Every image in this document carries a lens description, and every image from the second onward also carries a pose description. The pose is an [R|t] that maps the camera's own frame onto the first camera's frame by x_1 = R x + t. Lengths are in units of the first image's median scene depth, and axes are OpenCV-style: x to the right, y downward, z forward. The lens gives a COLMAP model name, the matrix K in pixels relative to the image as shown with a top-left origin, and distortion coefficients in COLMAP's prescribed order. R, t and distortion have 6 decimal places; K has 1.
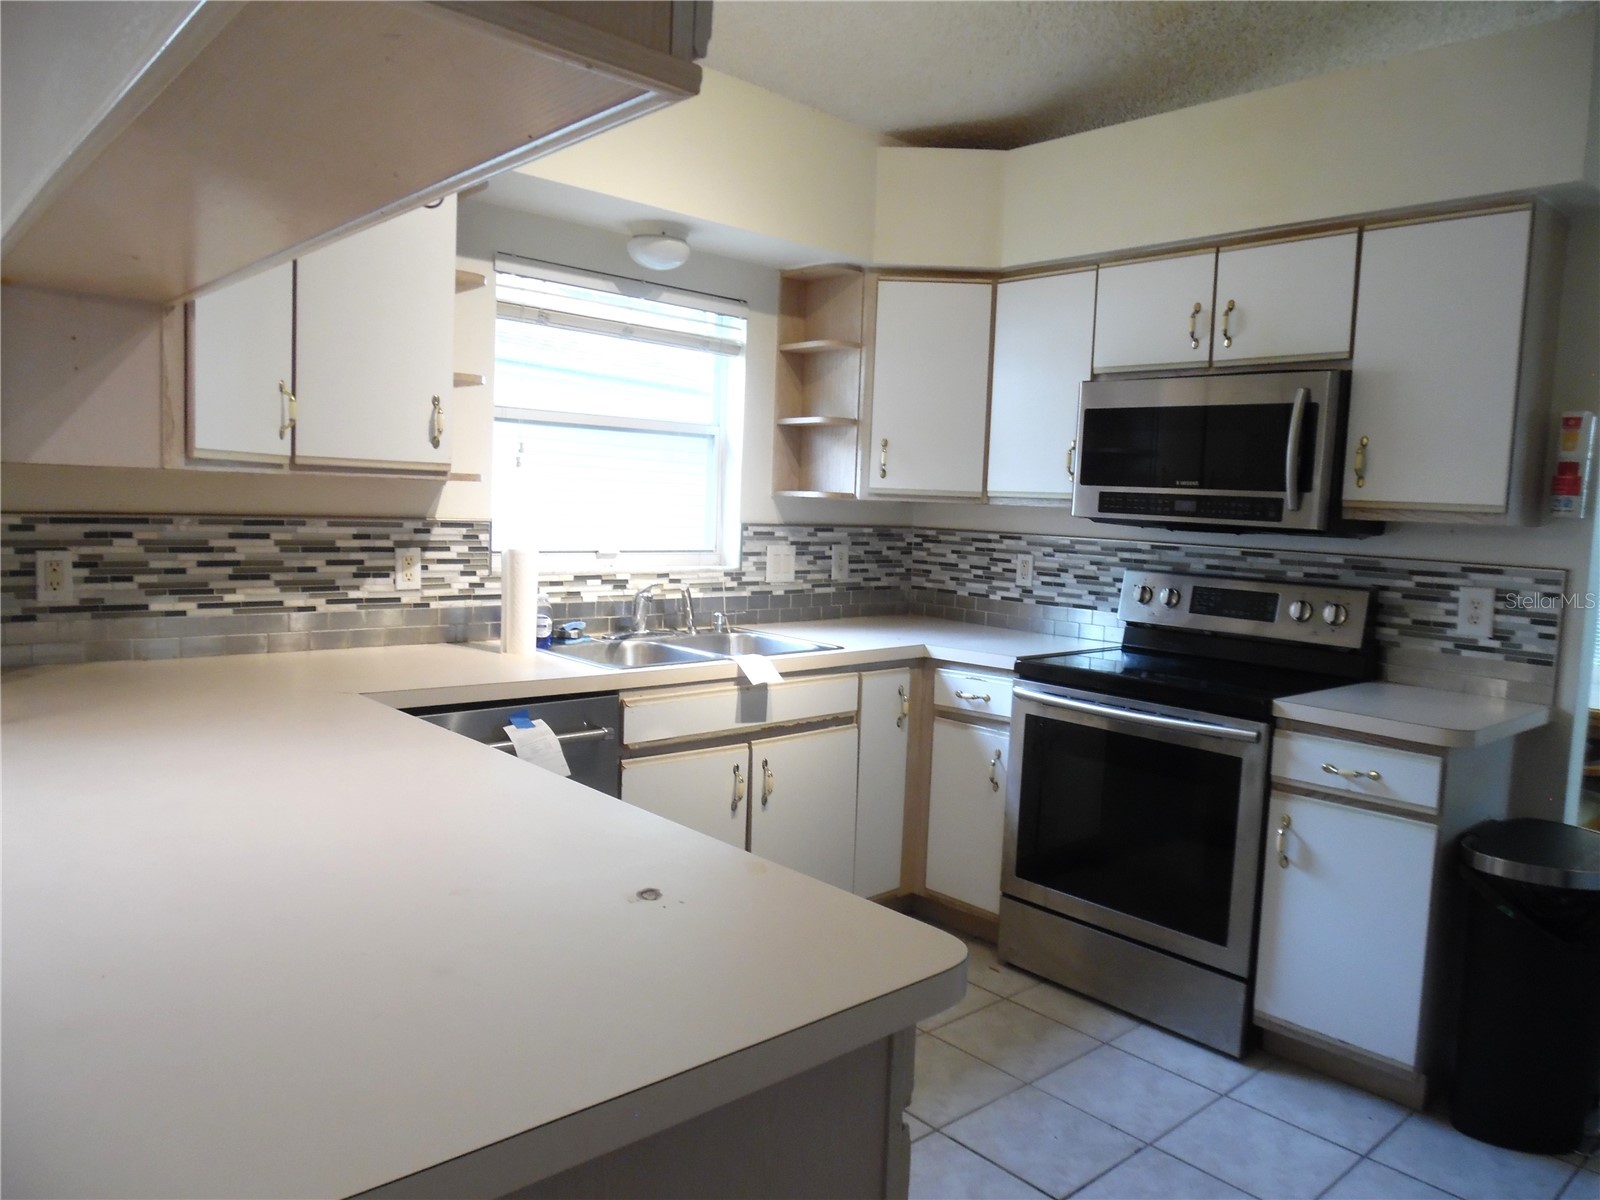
lens RADIAL K [[1123.4, 0, 792.4], [0, 1123.4, 593.7], [0, 0, 1]] dist [-0.025311, 0.002744]
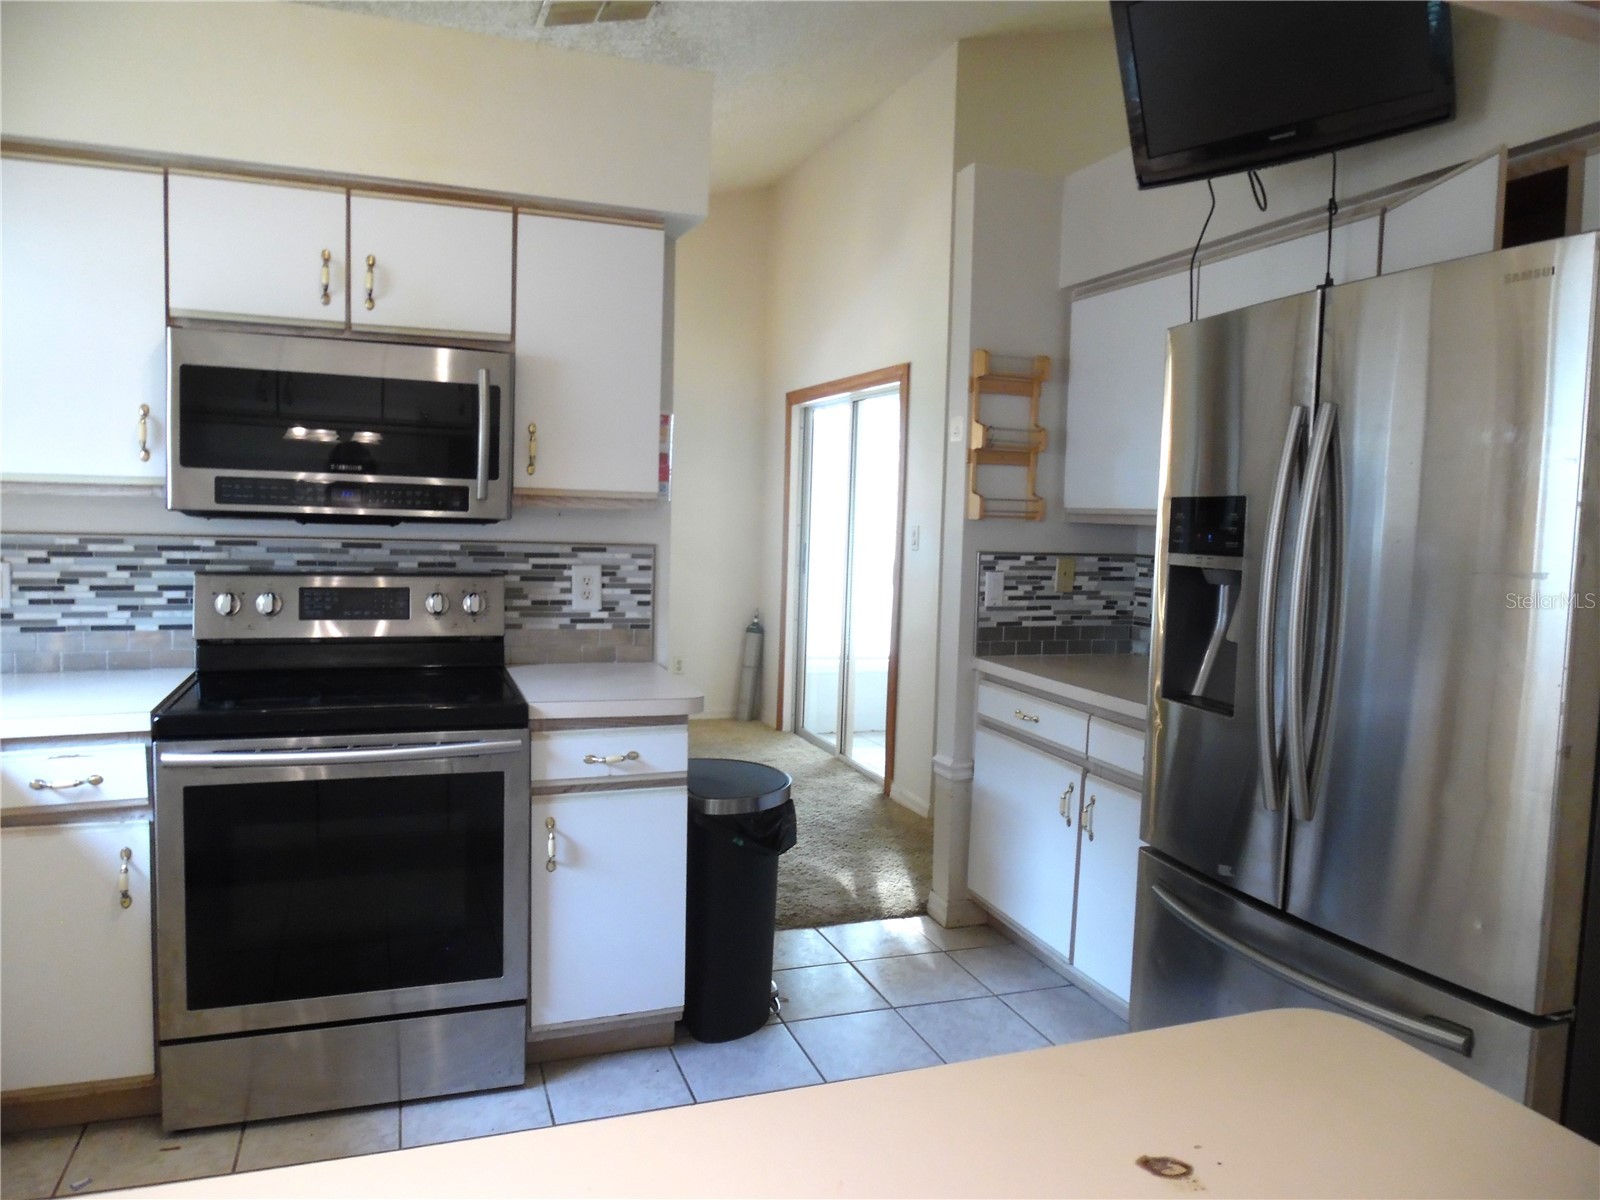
lens RADIAL K [[1123.4, 0, 791.4], [0, 1123.4, 594.2], [0, 0, 1]] dist [-0.025311, 0.002744]
pose [[0.366967, -0.100918, 0.924744, -0.314844], [0.063840, 0.994486, 0.083196, -0.053630], [-0.928041, 0.028506, 0.371386, 0.387936]]
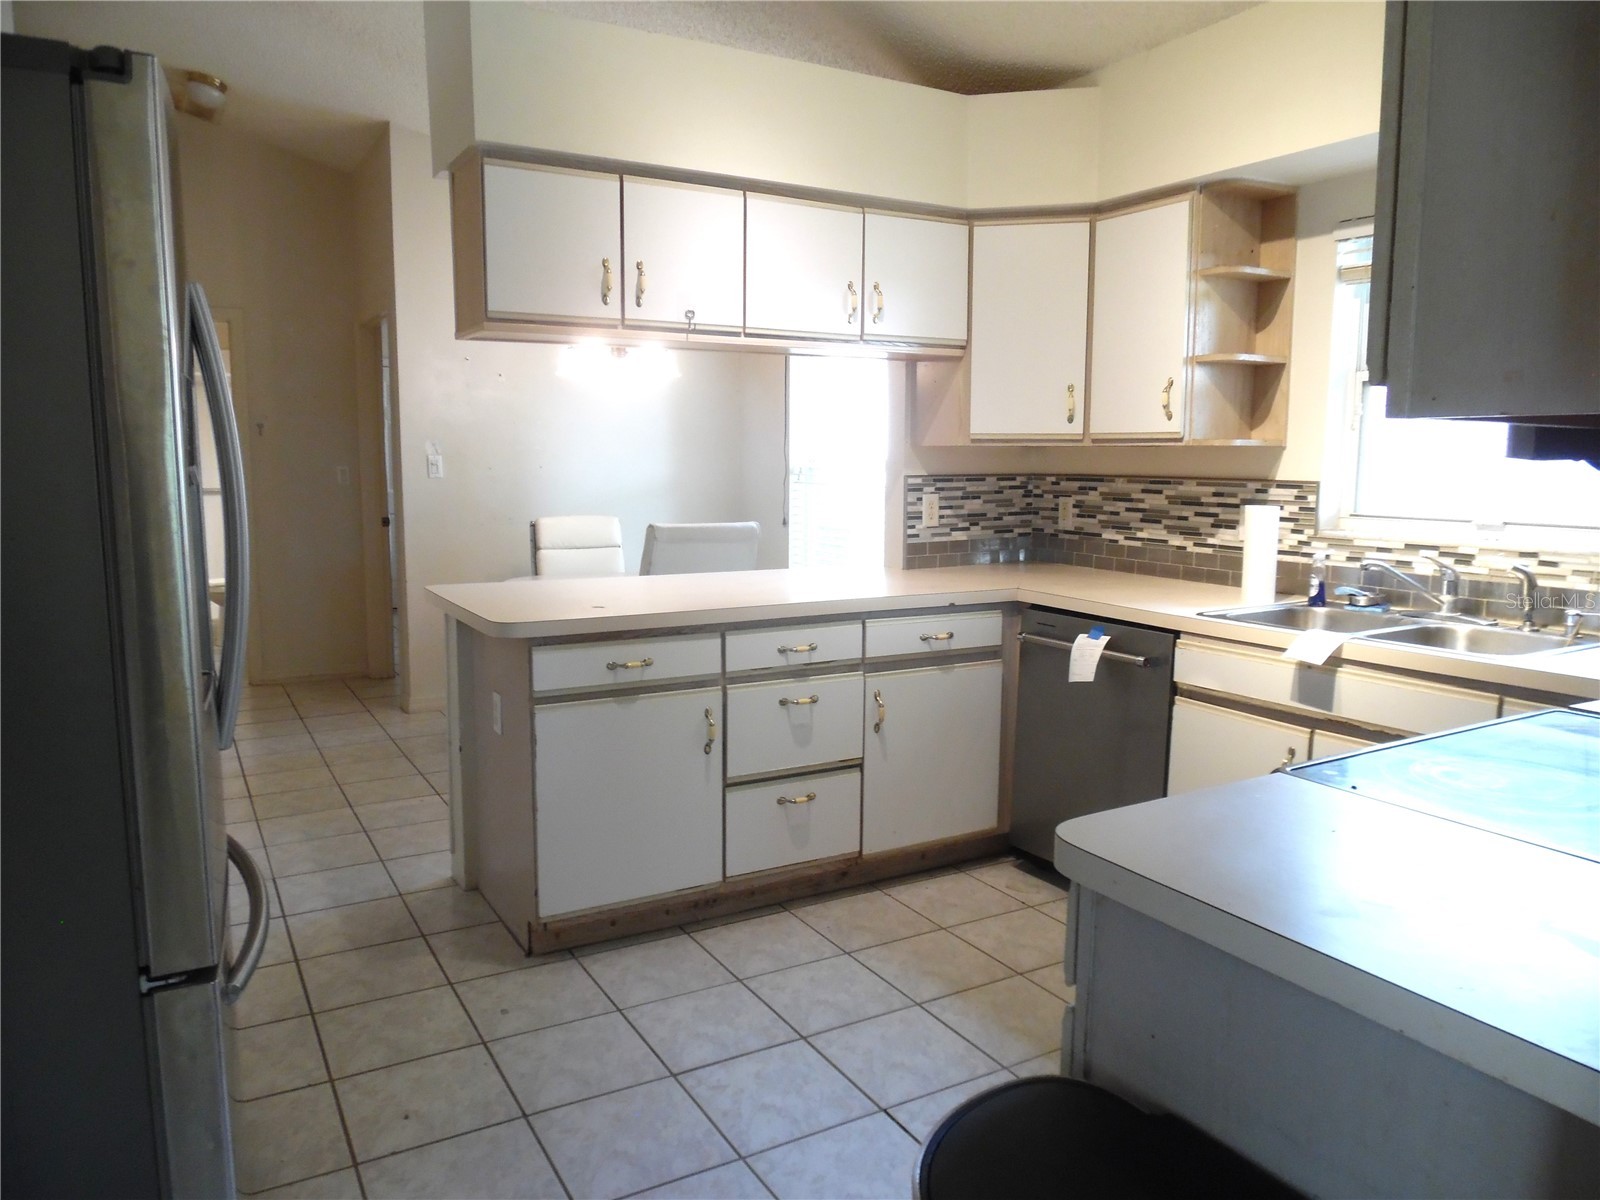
lens RADIAL K [[1123.4, 0, 805.6], [0, 1123.4, 601.6], [0, 0, 1]] dist [-0.025311, 0.002744]
pose [[-0.187272, 0.101125, -0.977089, 0.894594], [-0.080696, 0.989741, 0.117901, -0.041577], [0.978988, 0.100927, -0.177190, 0.763270]]
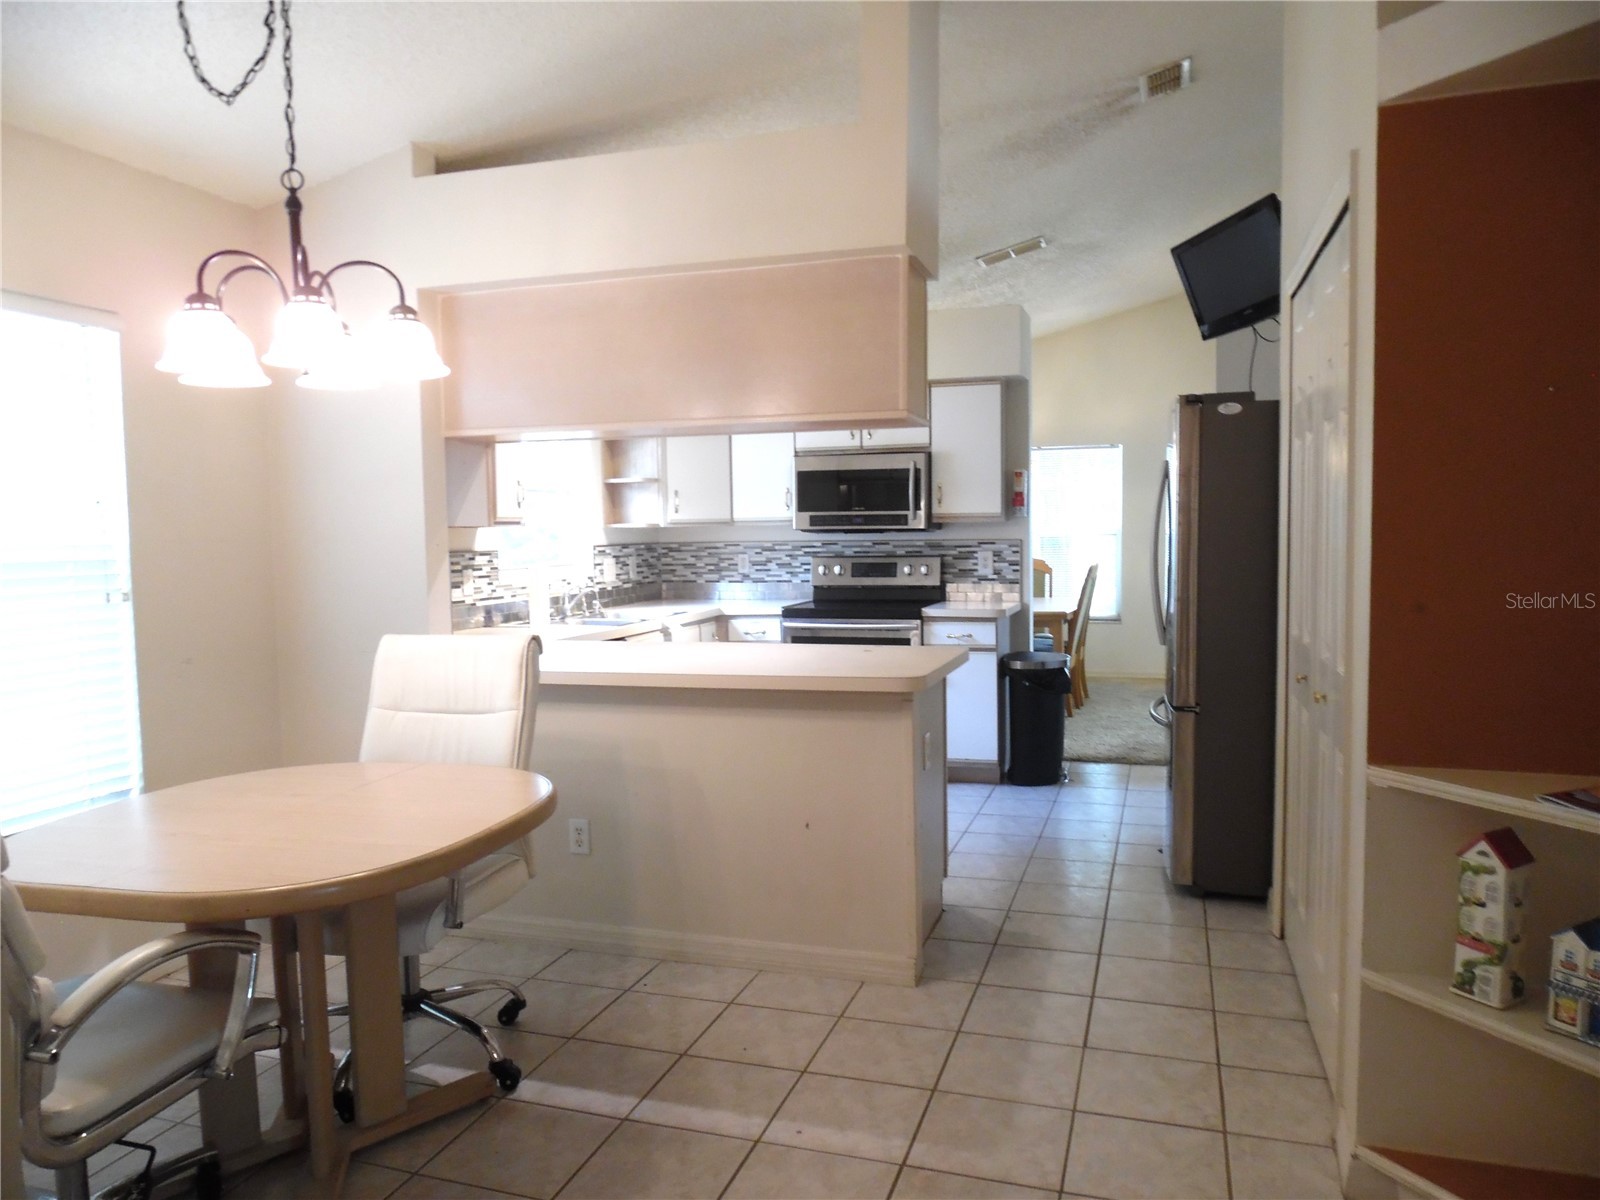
lens RADIAL K [[1123.4, 0, 795.0], [0, 1123.4, 603.3], [0, 0, 1]] dist [-0.025311, 0.002744]
pose [[0.860998, -0.086509, 0.501197, -0.755175], [0.092385, 0.995637, 0.013144, 0.030650], [-0.500147, 0.034986, 0.865233, -0.651516]]
